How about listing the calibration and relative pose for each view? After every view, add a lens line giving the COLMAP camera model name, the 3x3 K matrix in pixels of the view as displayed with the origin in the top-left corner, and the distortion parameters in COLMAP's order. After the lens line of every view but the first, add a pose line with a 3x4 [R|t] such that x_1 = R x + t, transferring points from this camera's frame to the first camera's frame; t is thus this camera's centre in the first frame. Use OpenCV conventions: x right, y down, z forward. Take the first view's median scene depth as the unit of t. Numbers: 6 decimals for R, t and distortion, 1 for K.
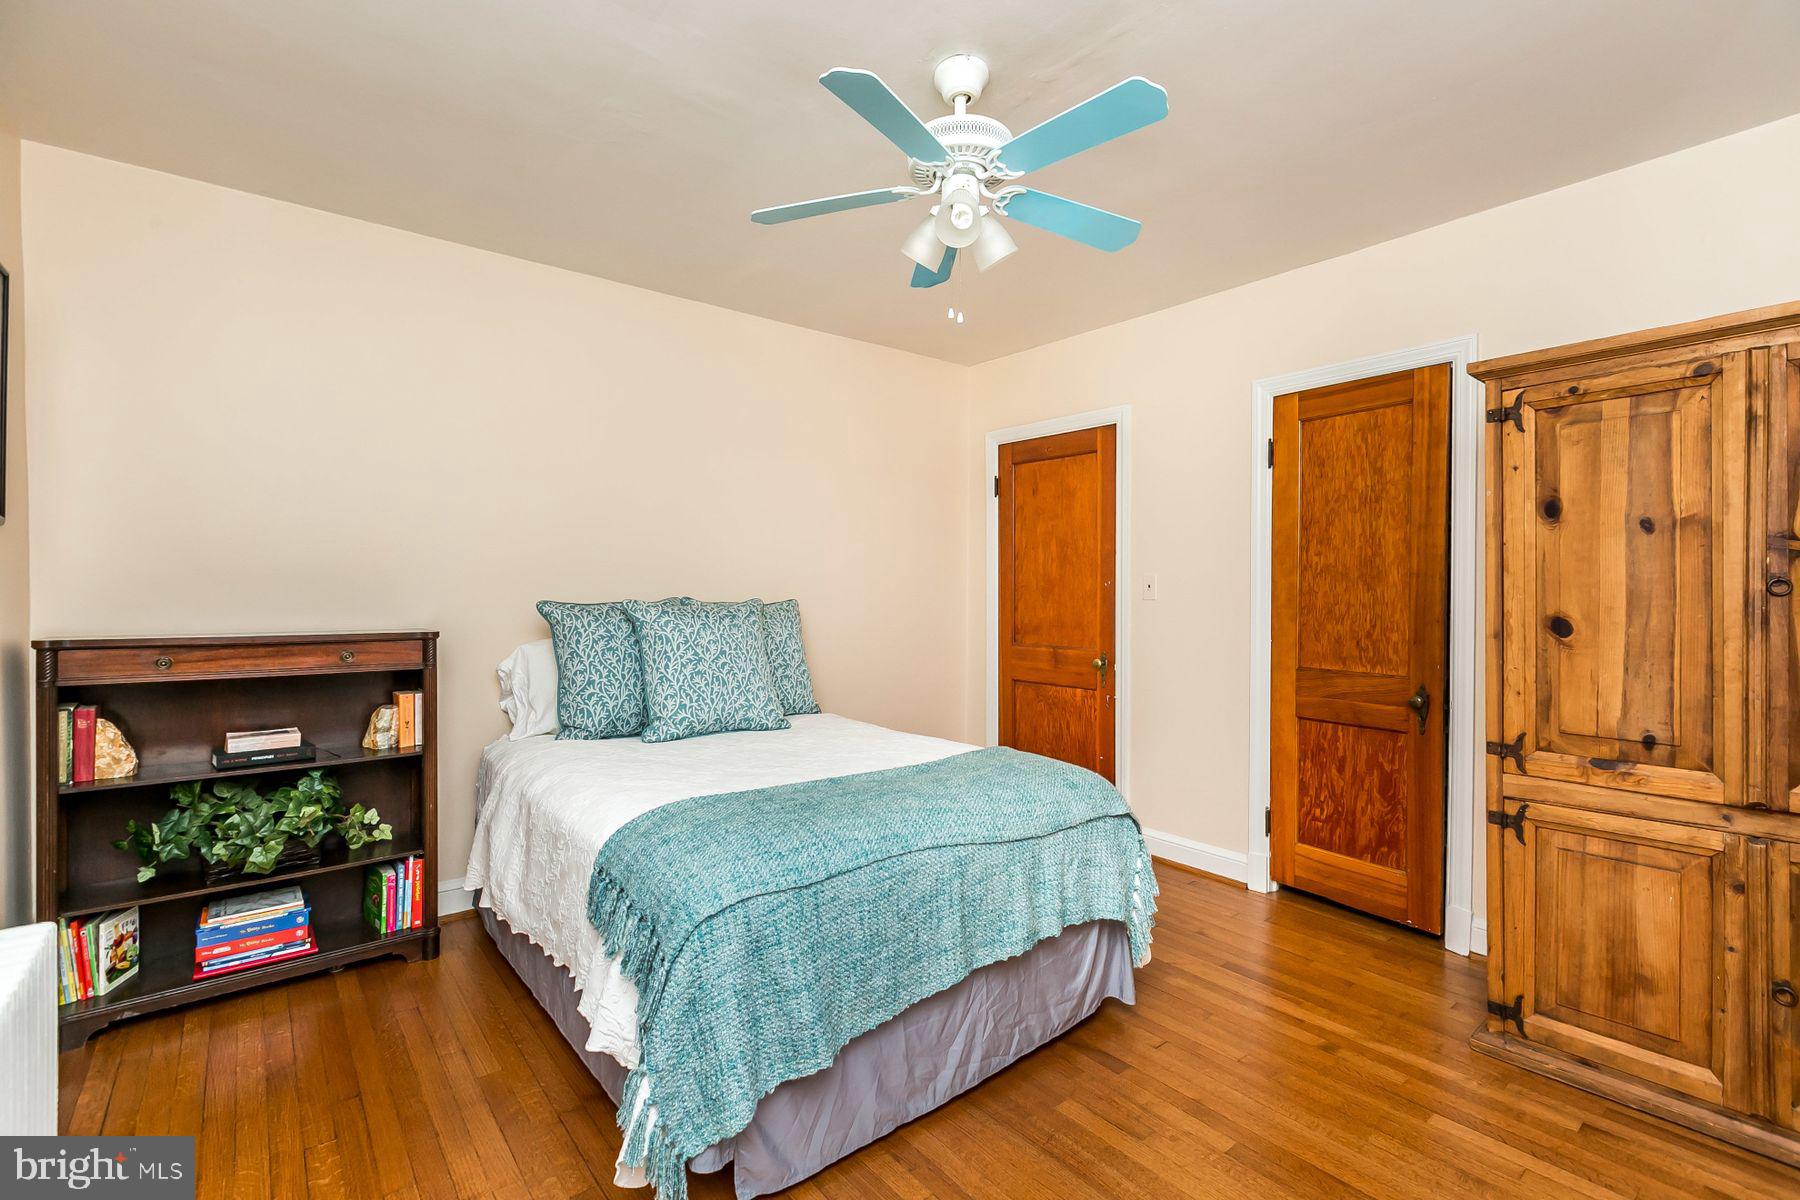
lens RADIAL K [[816.3, 0, 905.9], [0, 816.3, 591.3], [0, 0, 1]] dist [0.000960, 0.000270]
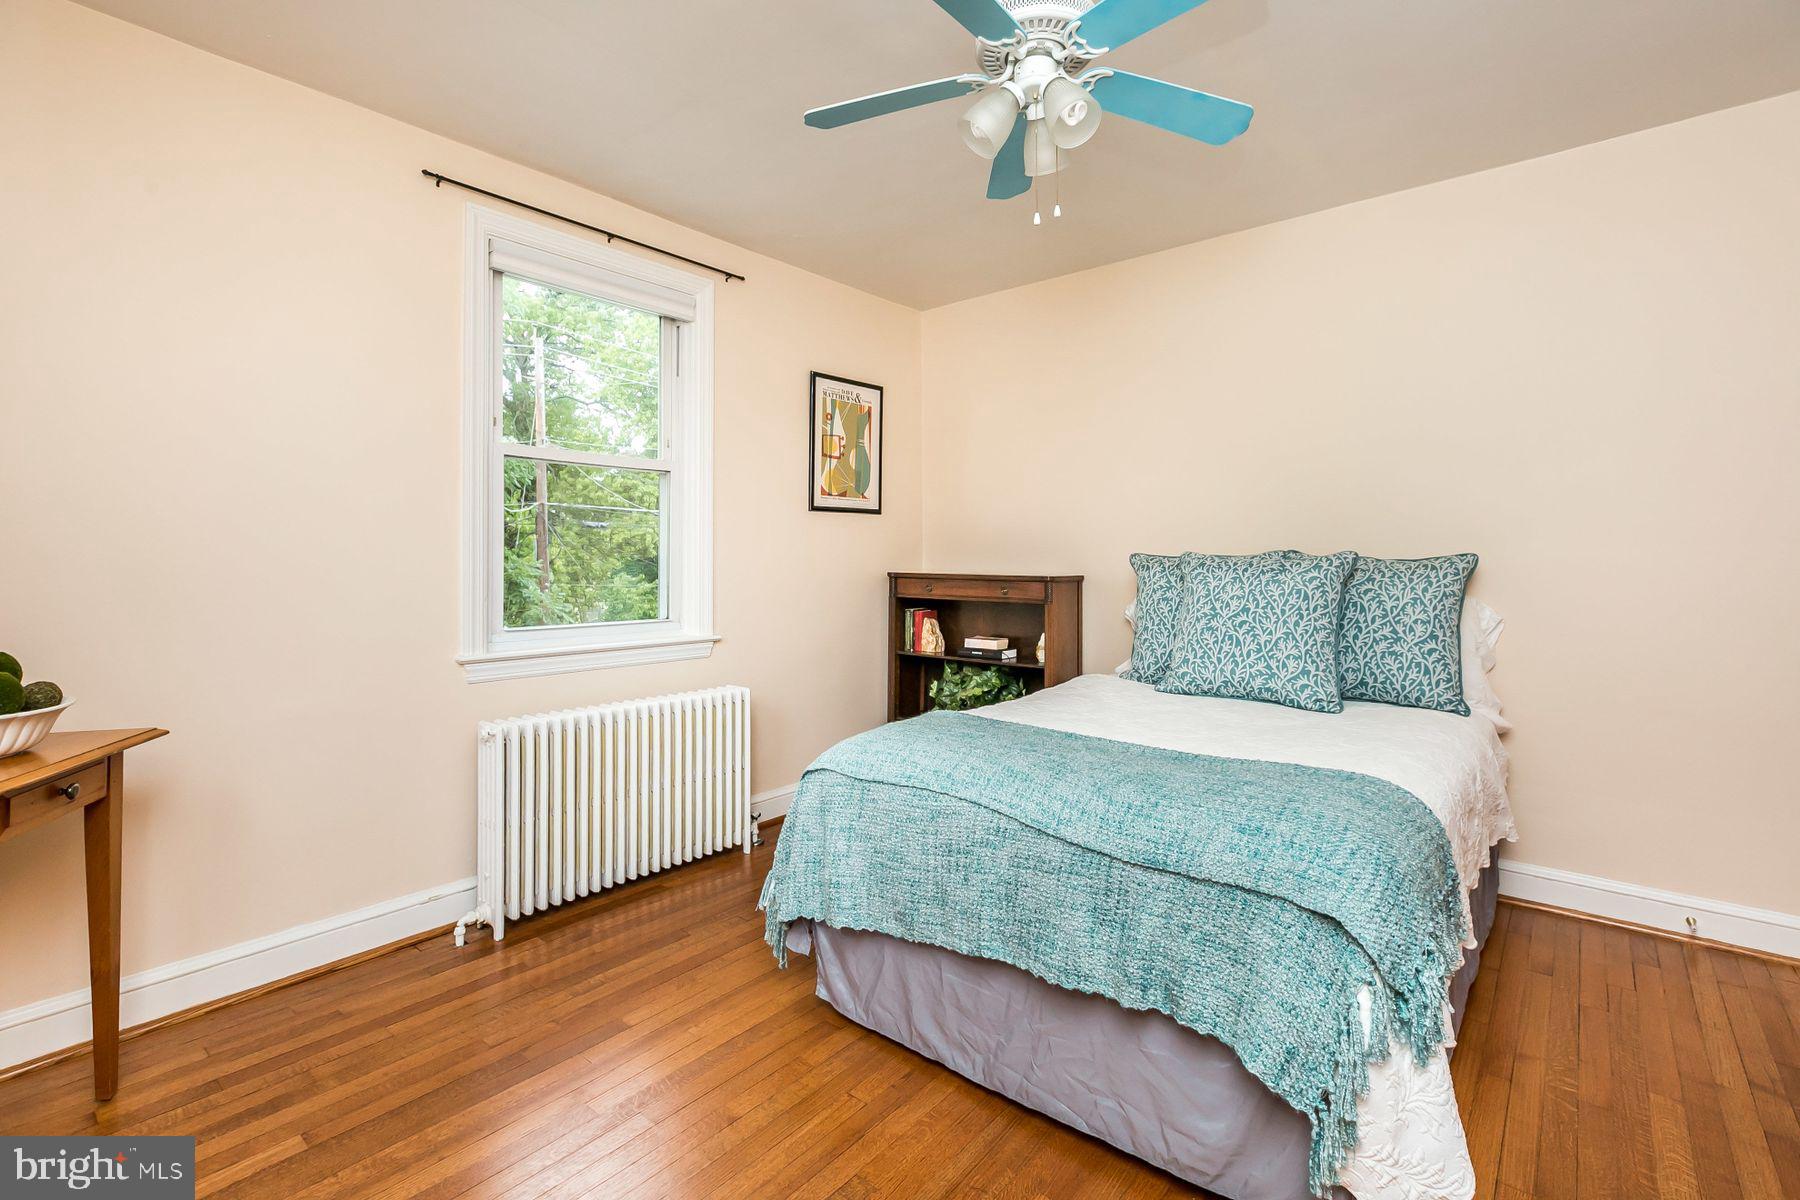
lens RADIAL K [[804.5, 0, 900.1], [0, 804.5, 572.6], [0, 0, 1]] dist [0.000401, 0.000003]
pose [[0.194115, 0.015448, -0.980857, 0.741199], [-0.005354, 0.999878, 0.014688, 0.029868], [0.980964, 0.002401, 0.194174, 0.595089]]
